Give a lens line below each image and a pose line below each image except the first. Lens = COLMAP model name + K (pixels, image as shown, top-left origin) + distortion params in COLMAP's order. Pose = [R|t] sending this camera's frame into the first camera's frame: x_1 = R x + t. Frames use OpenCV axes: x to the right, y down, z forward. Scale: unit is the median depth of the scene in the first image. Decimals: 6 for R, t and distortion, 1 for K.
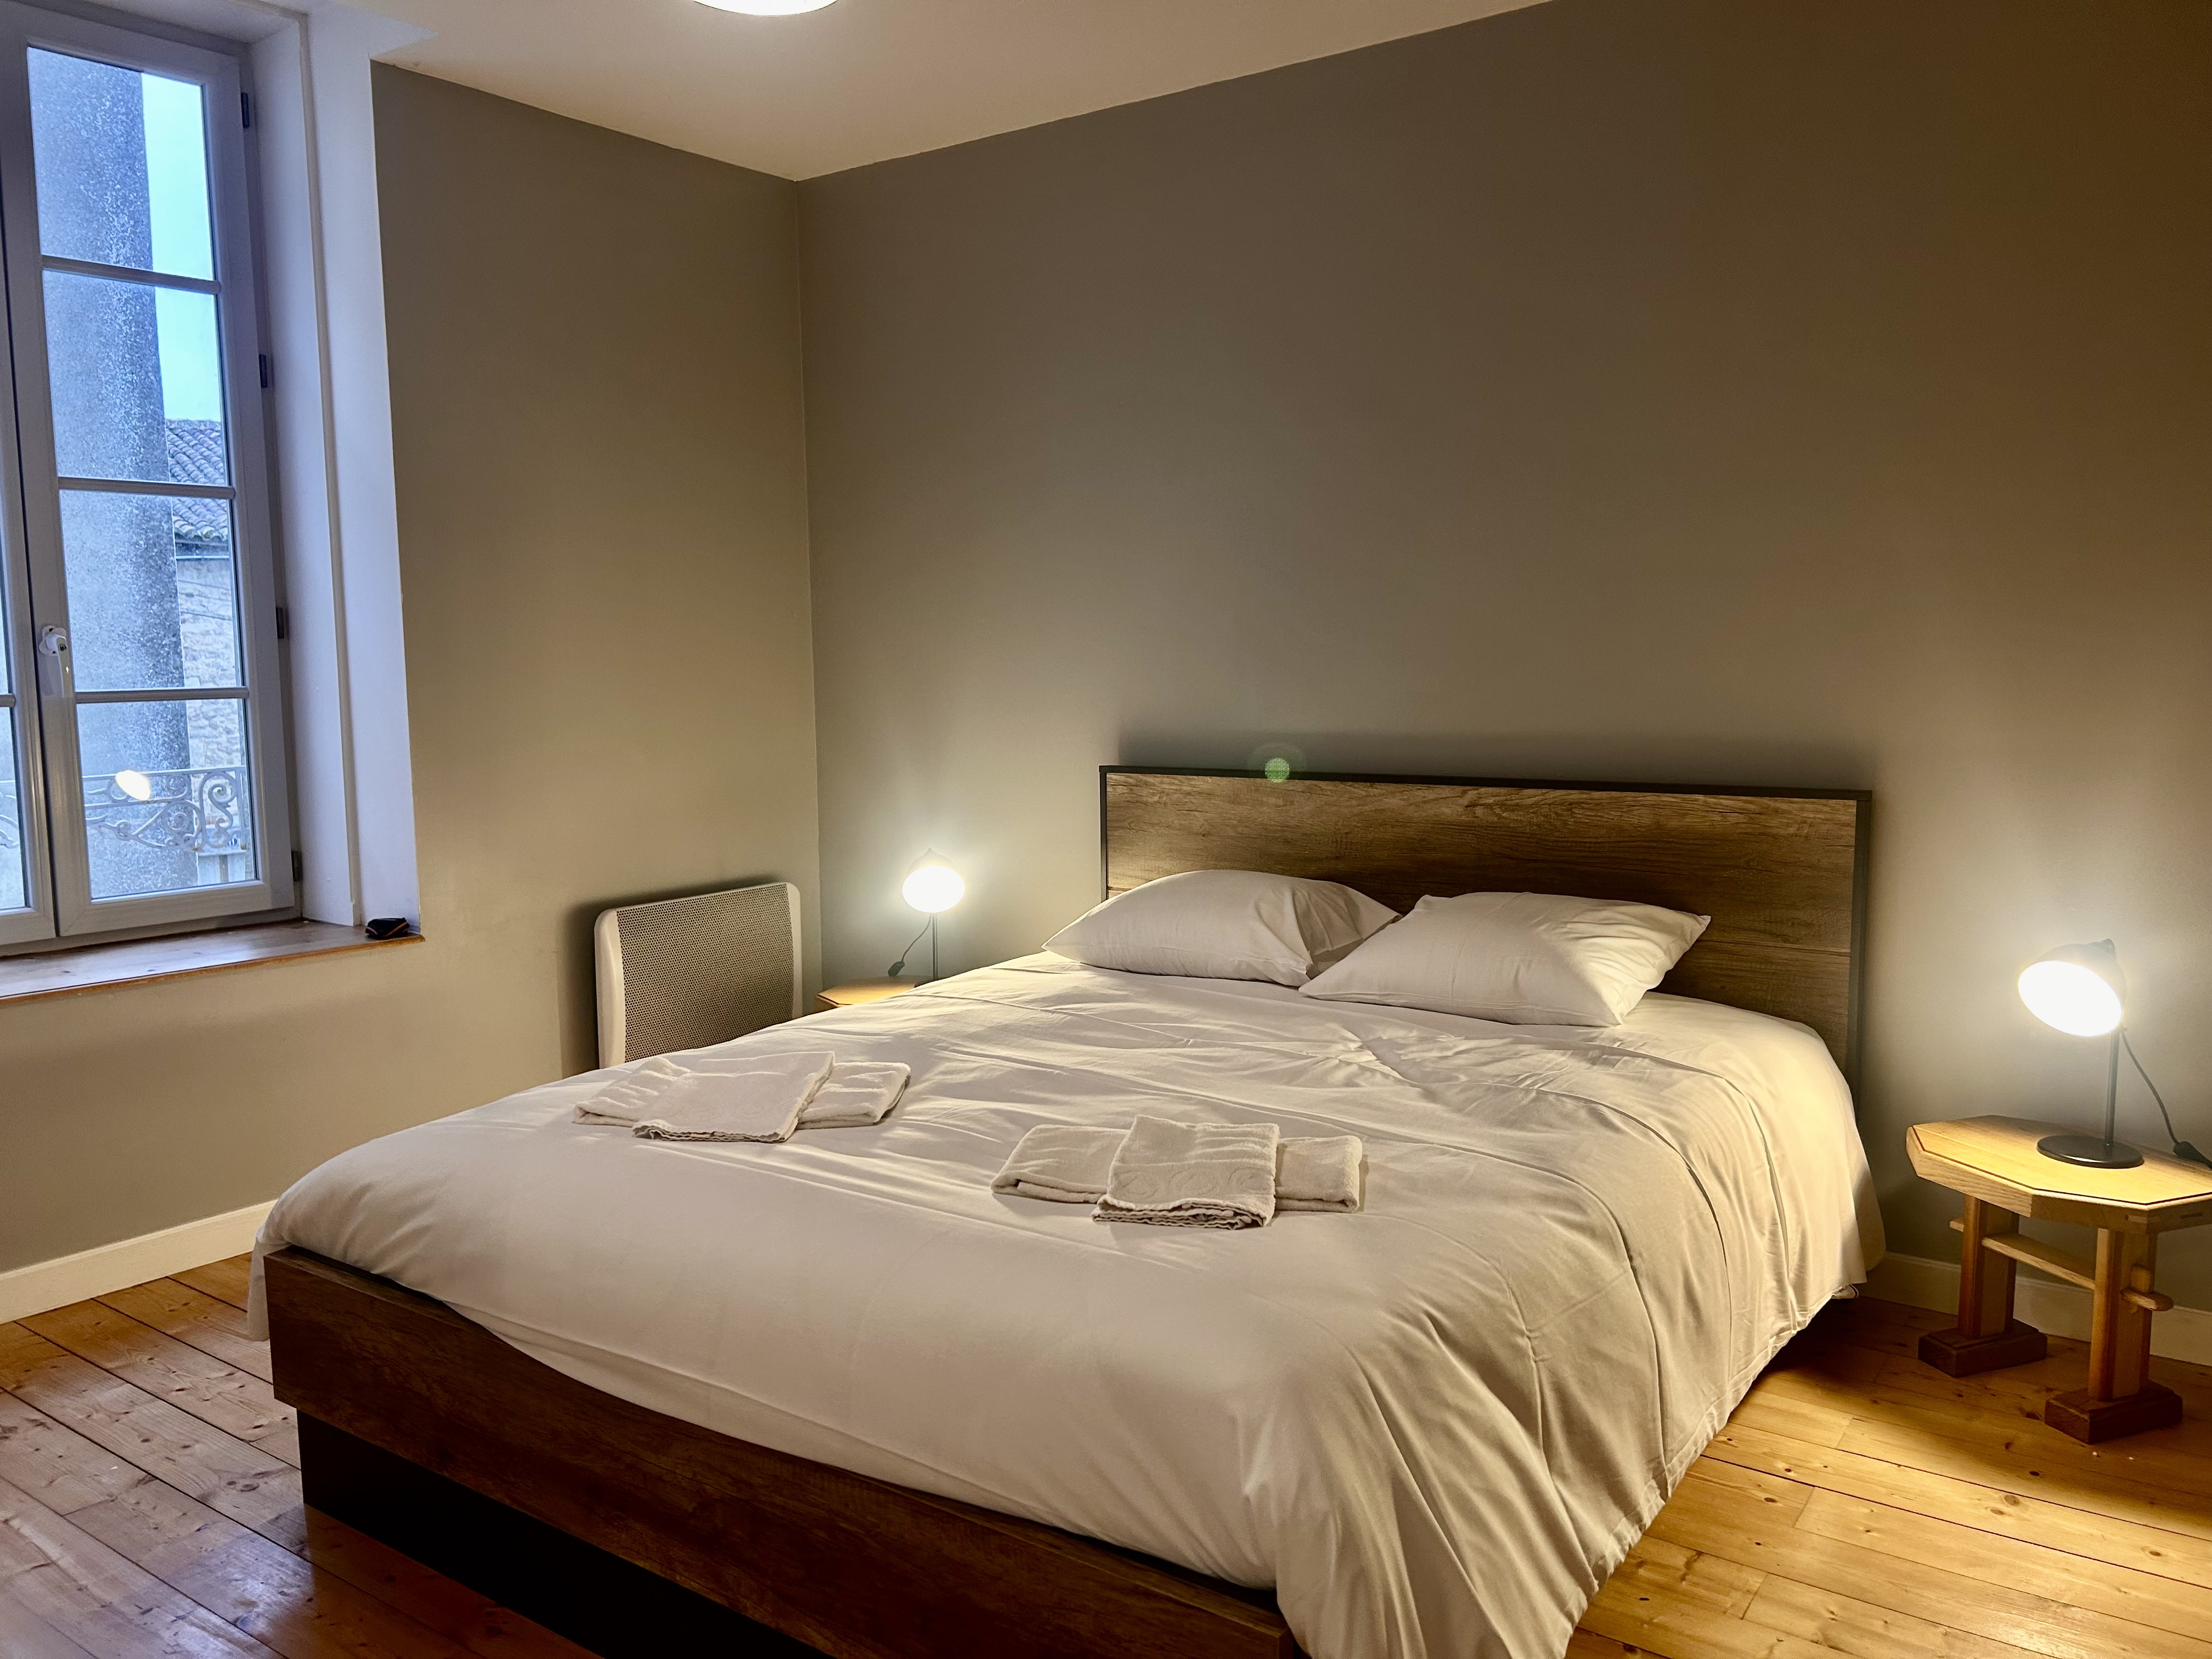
lens RADIAL K [[1668.5, 0, 1100.8], [0, 1668.5, 824.4], [0, 0, 1]] dist [0.040241, 0.001825]
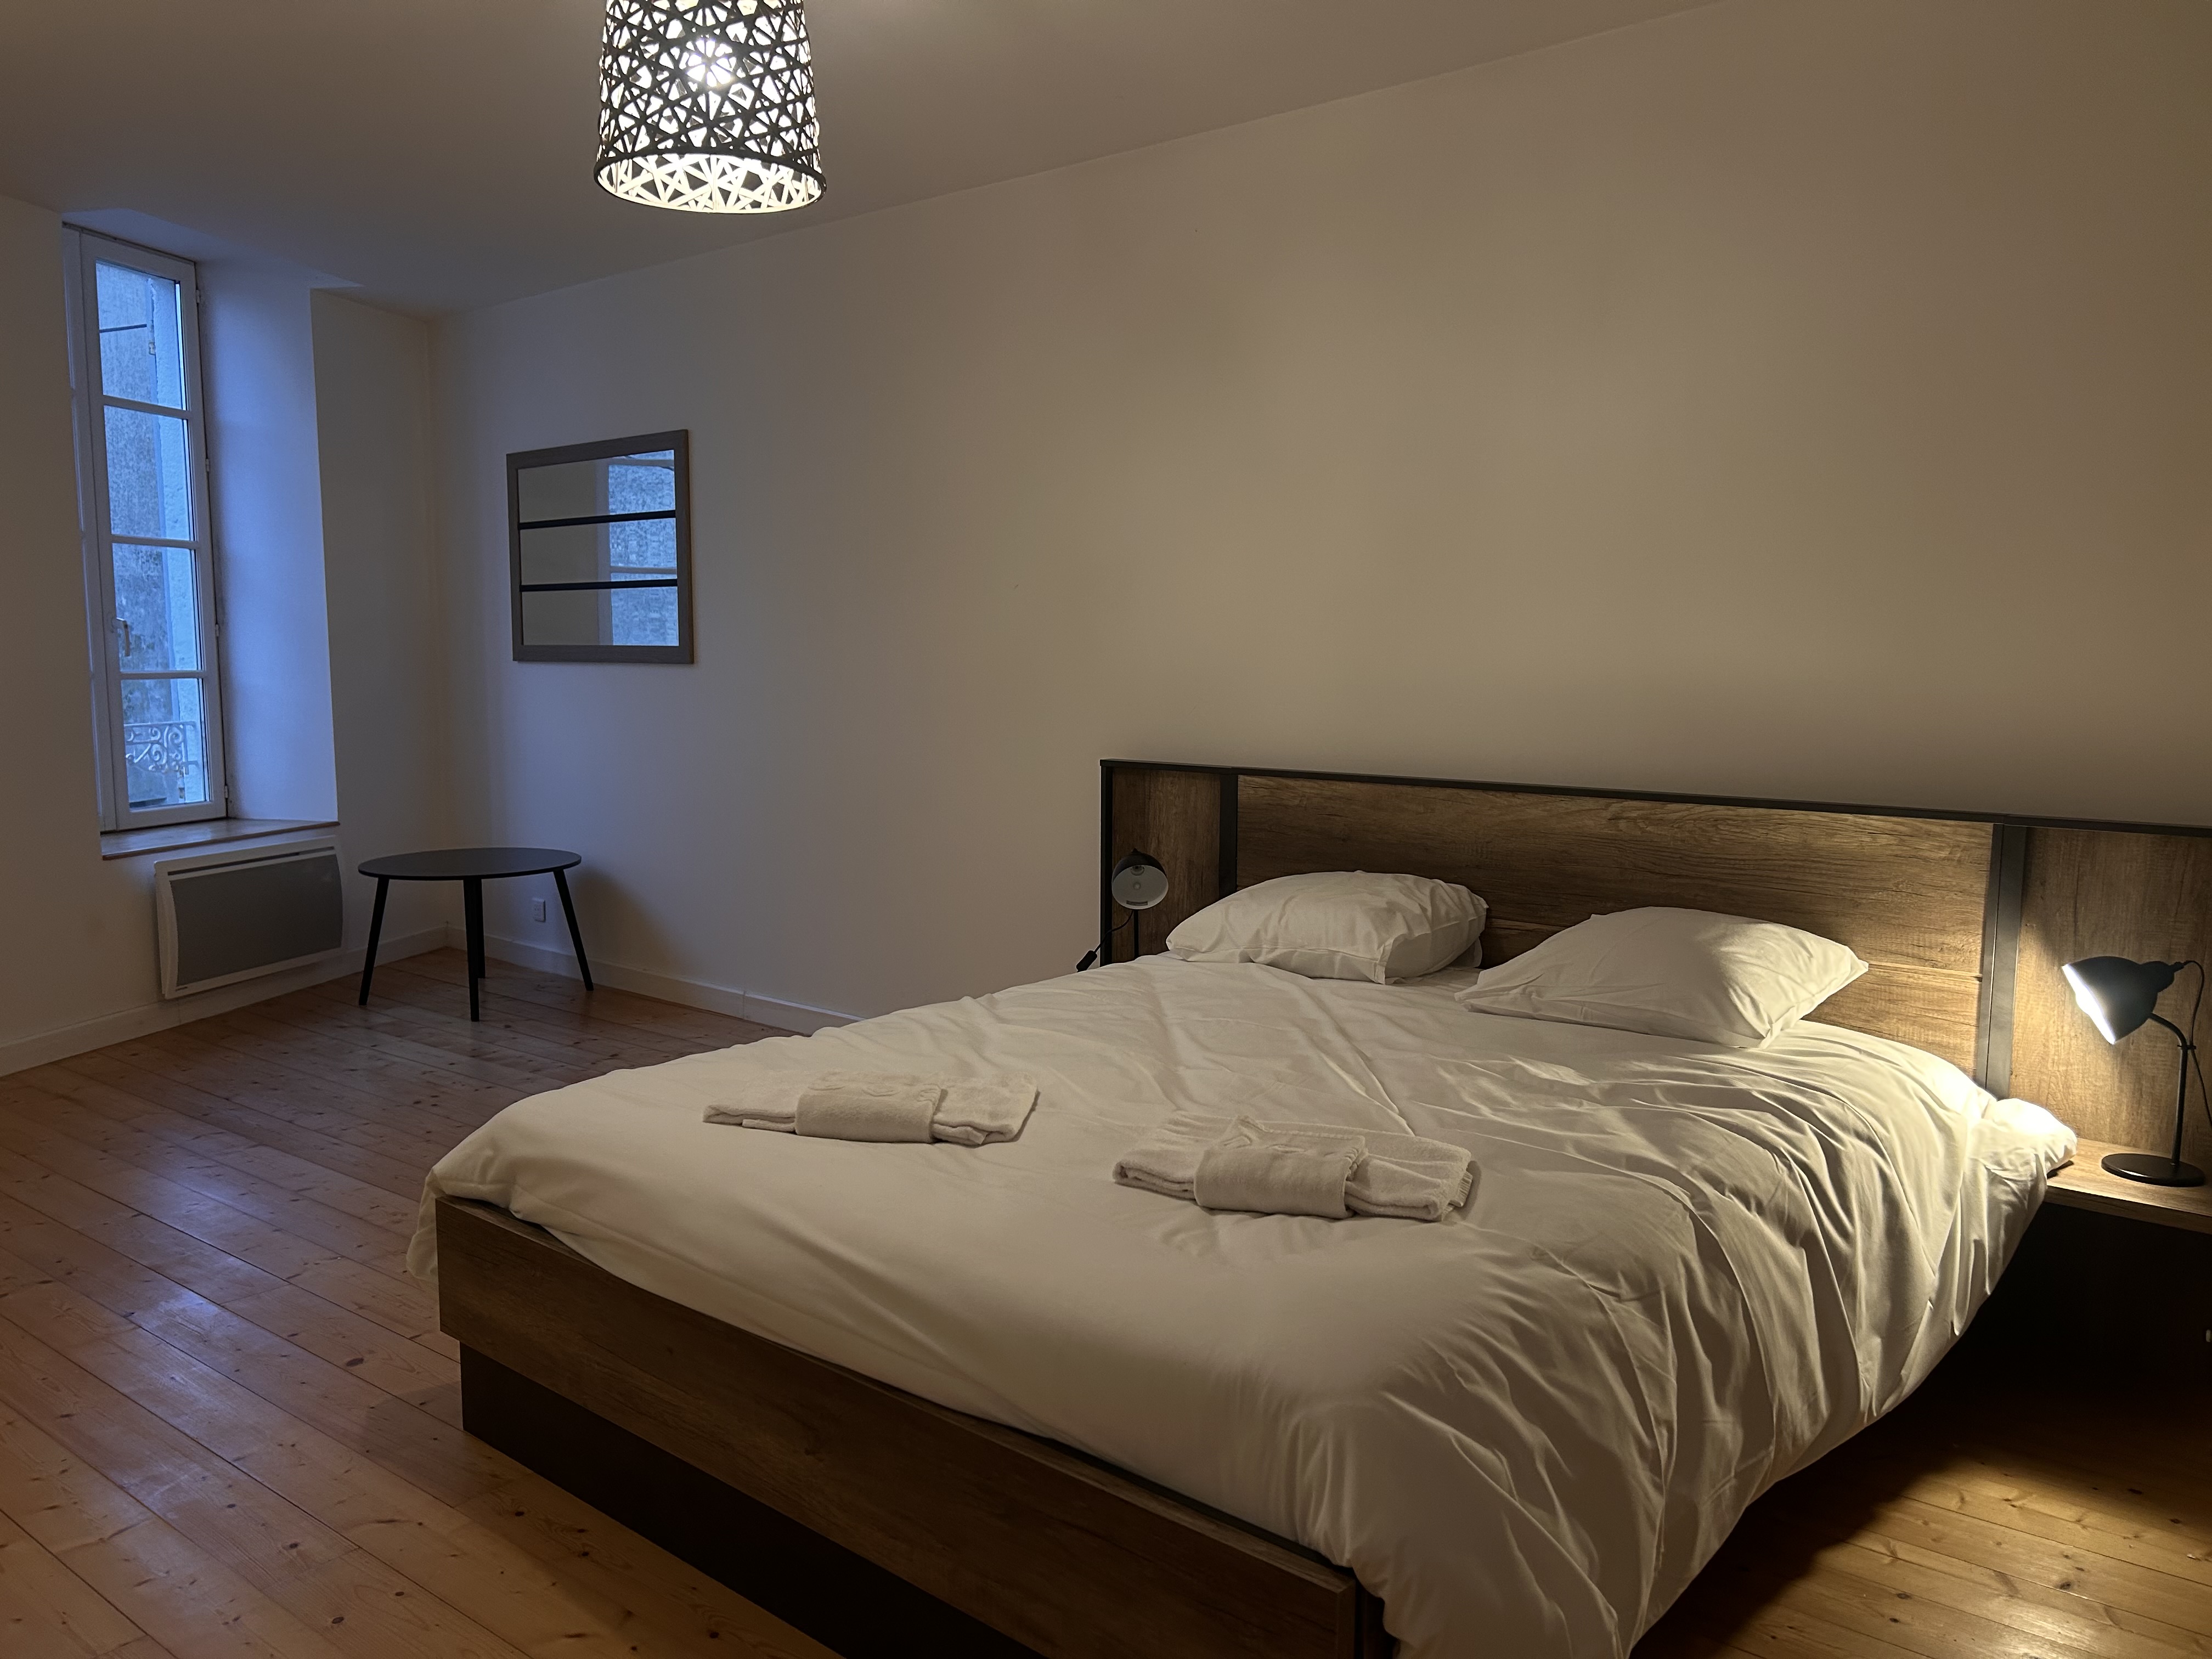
lens RADIAL K [[1668.5, 0, 1117.5], [0, 1668.5, 839.0], [0, 0, 1]] dist [0.040241, 0.001825]
pose [[0.995418, 0.032719, -0.089842, 0.018576], [-0.032025, 0.999445, 0.009163, 0.001275], [0.090092, -0.006244, 0.995914, -0.019315]]
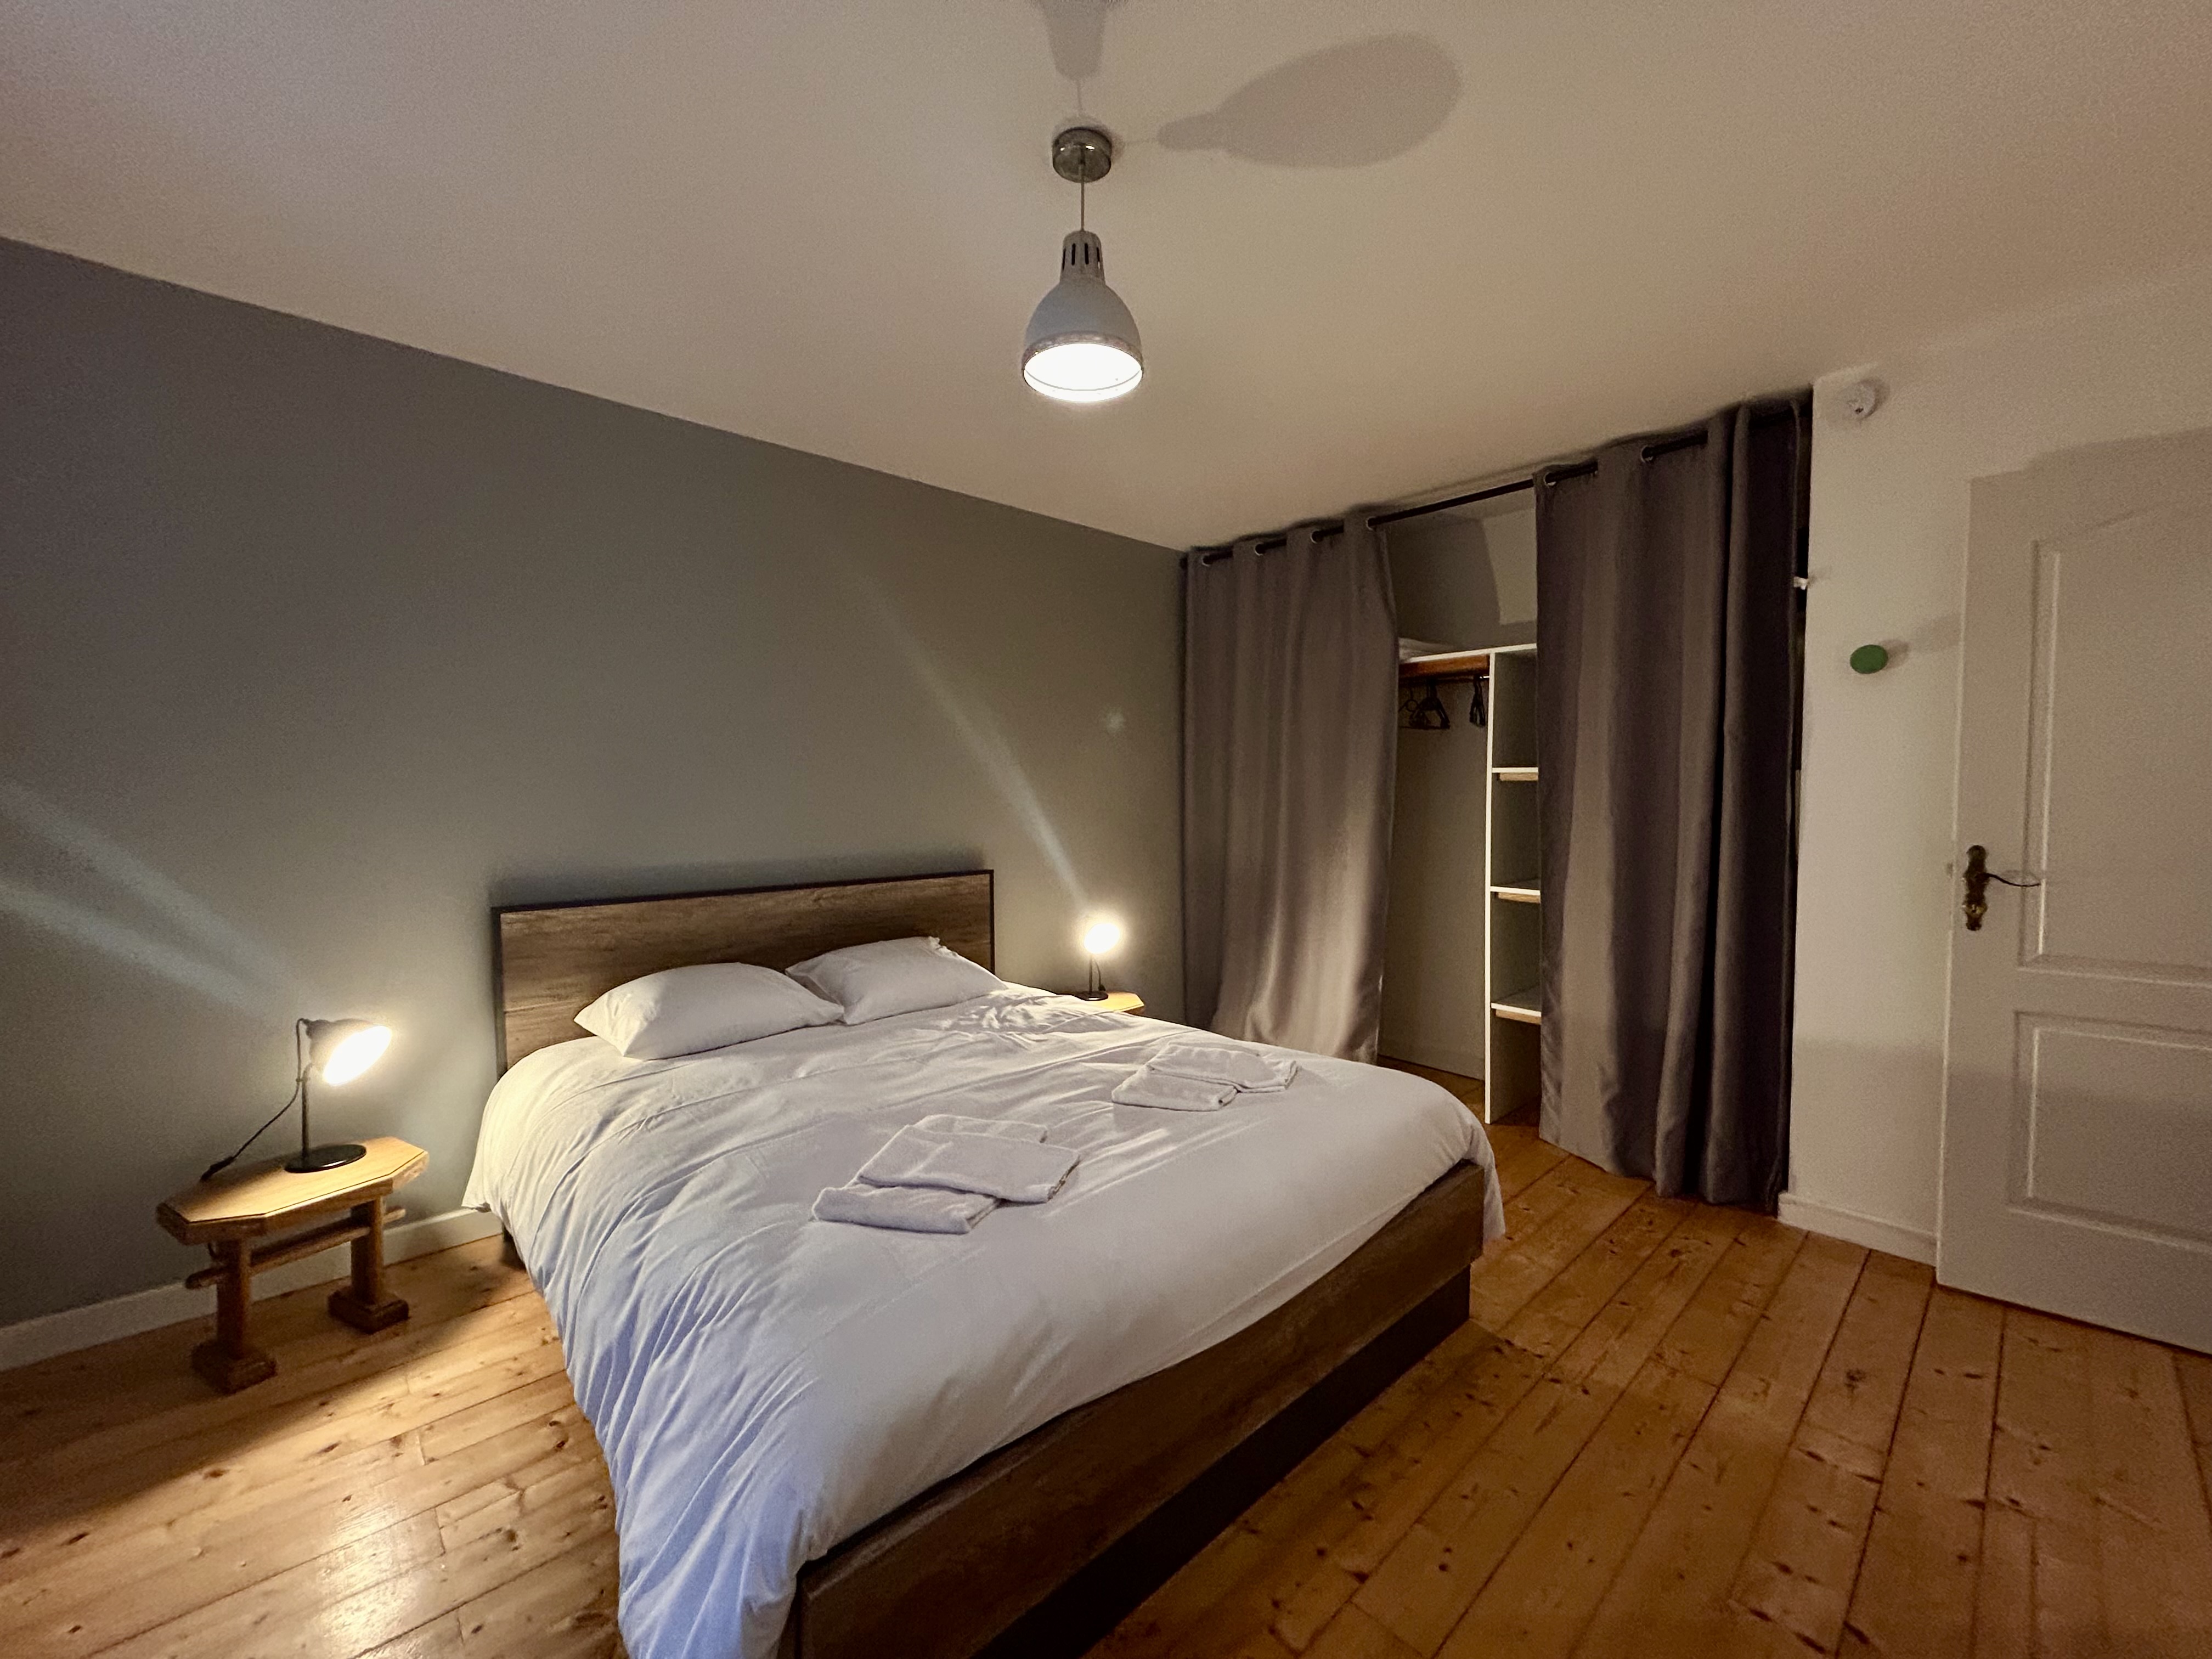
lens RADIAL K [[880.3, 0, 1116.5], [0, 880.3, 827.3], [0, 0, 1]] dist [-0.000290, -0.000017]
pose [[0.199312, -0.027200, 0.979558, -0.623082], [0.101154, 0.994846, 0.007043, -0.062987], [-0.974701, 0.097683, 0.201036, 0.545429]]
